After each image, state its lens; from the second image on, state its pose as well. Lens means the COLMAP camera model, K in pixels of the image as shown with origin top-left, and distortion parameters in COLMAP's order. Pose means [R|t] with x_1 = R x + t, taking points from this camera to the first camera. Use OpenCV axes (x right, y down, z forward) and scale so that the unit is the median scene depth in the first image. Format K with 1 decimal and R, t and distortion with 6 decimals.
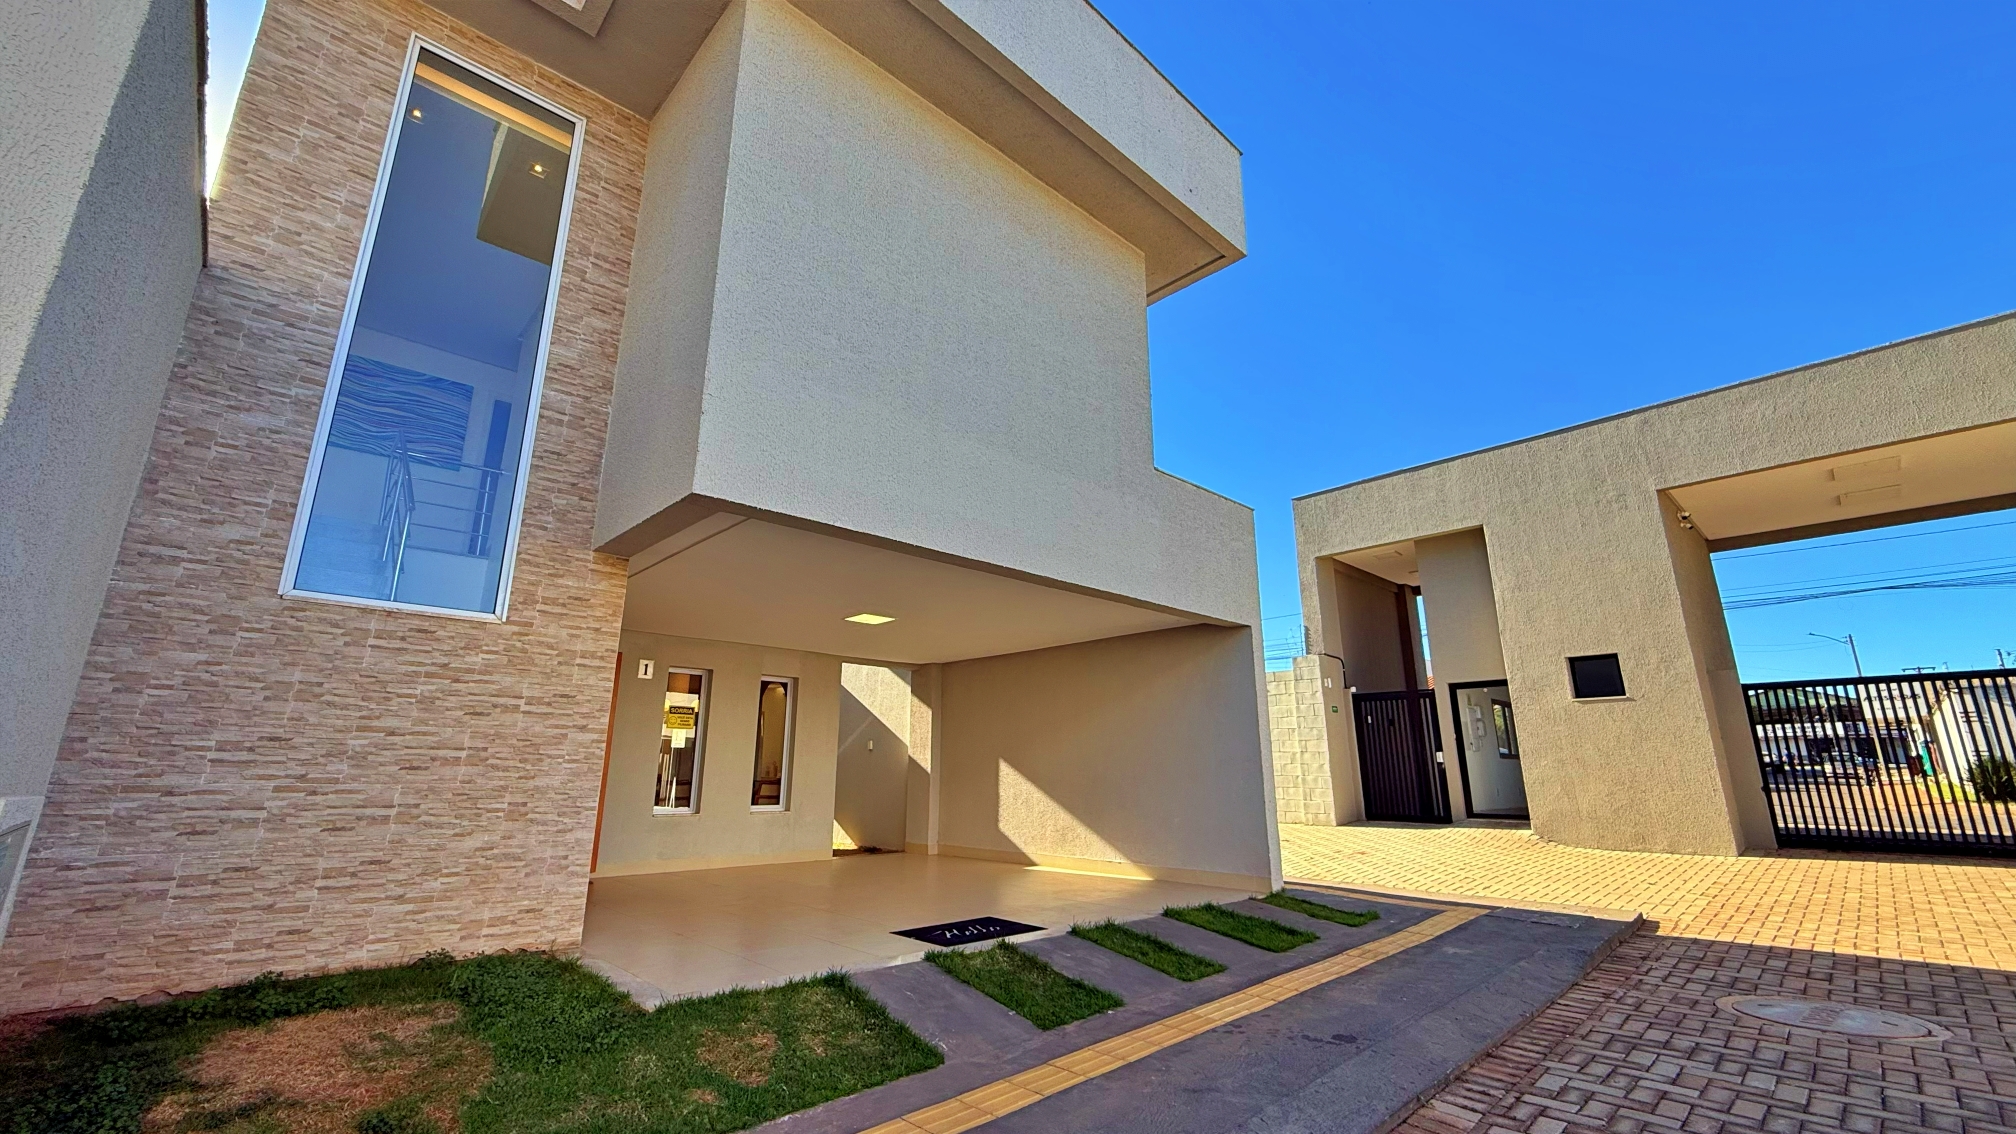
lens RADIAL K [[804.4, 0, 999.8], [0, 804.4, 564.9], [0, 0, 1]] dist [0.000670, -0.000730]
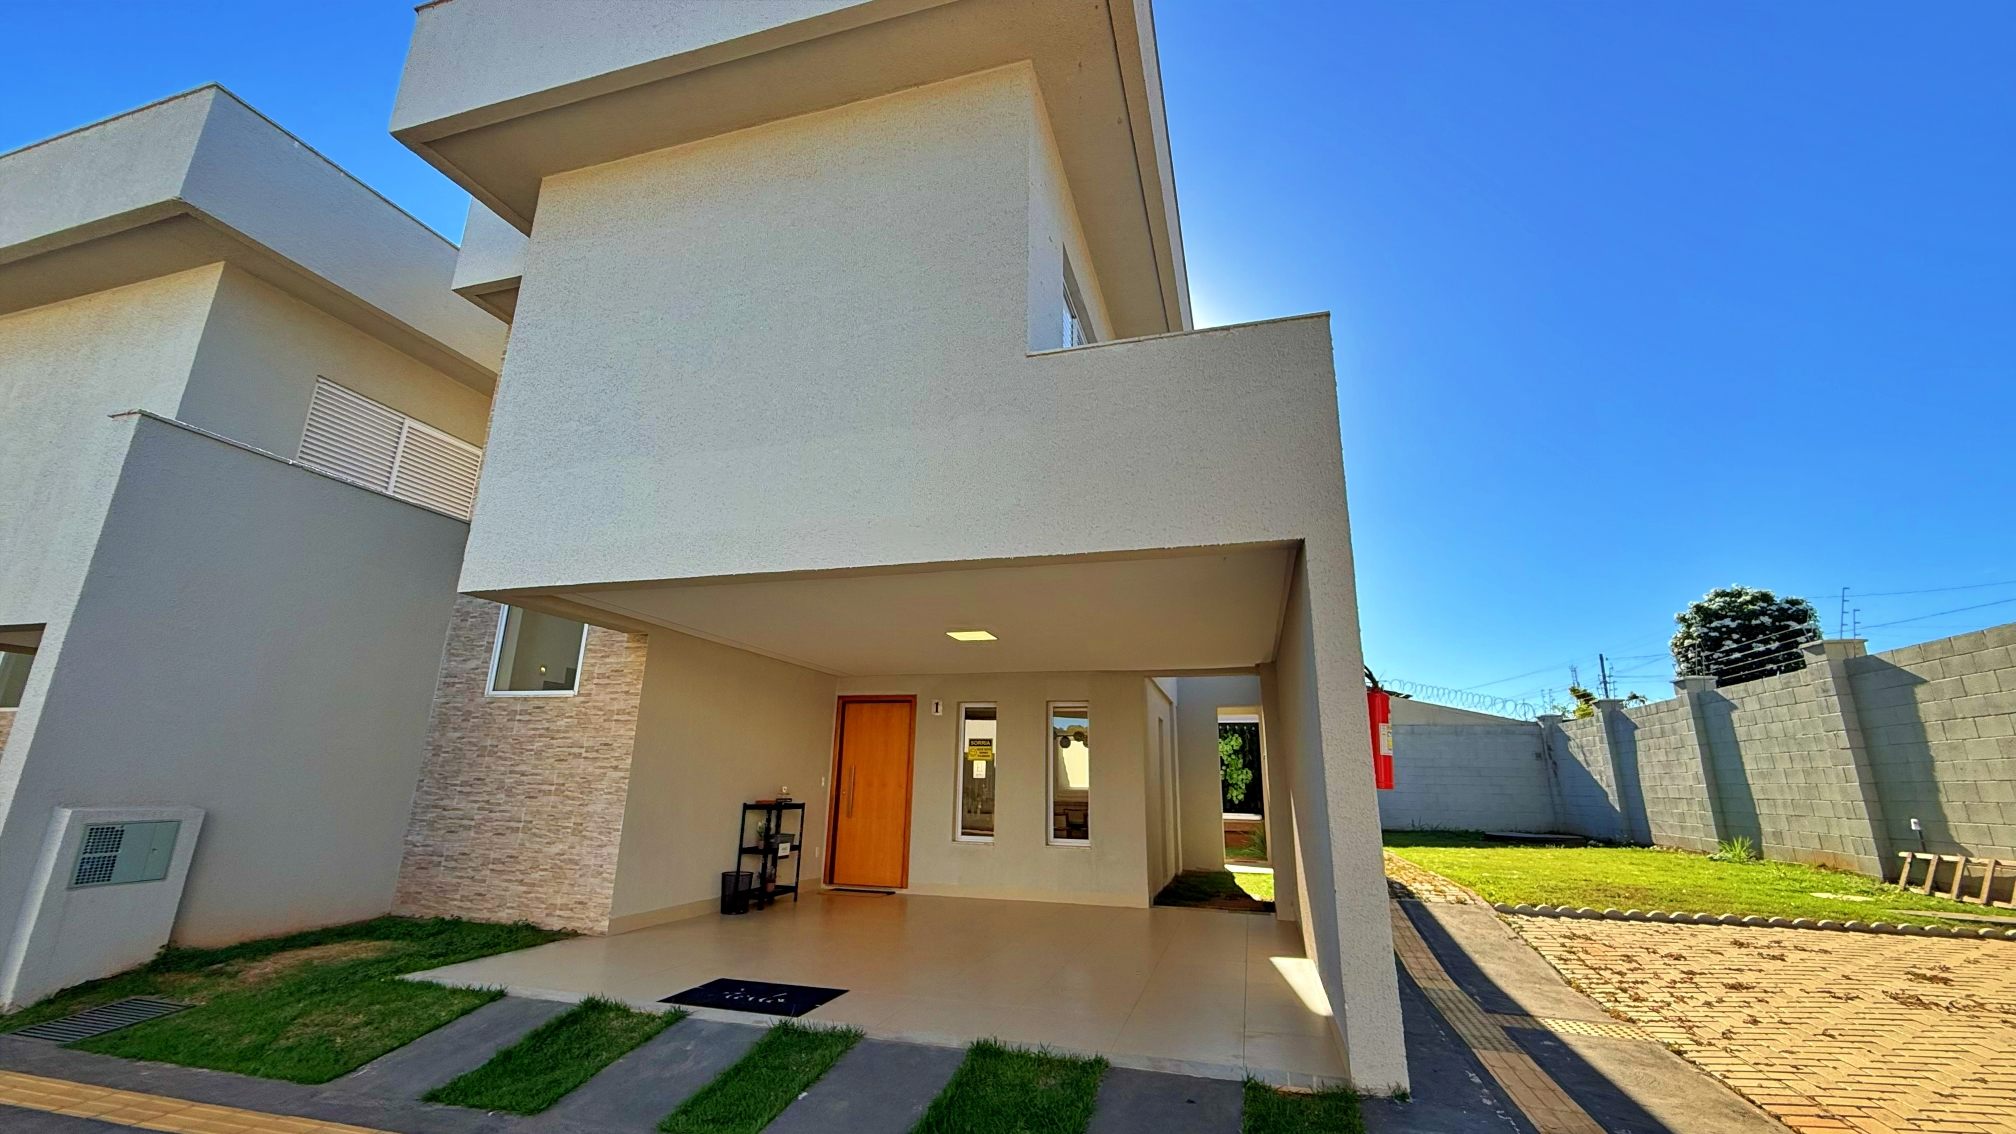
lens RADIAL K [[804.4, 0, 999.8], [0, 804.4, 564.9], [0, 0, 1]] dist [0.000670, -0.000730]
pose [[0.502932, -0.224076, -0.834775, 1.083791], [0.201868, 0.969552, -0.138633, 0.210311], [0.840422, -0.098792, 0.532852, 0.951018]]
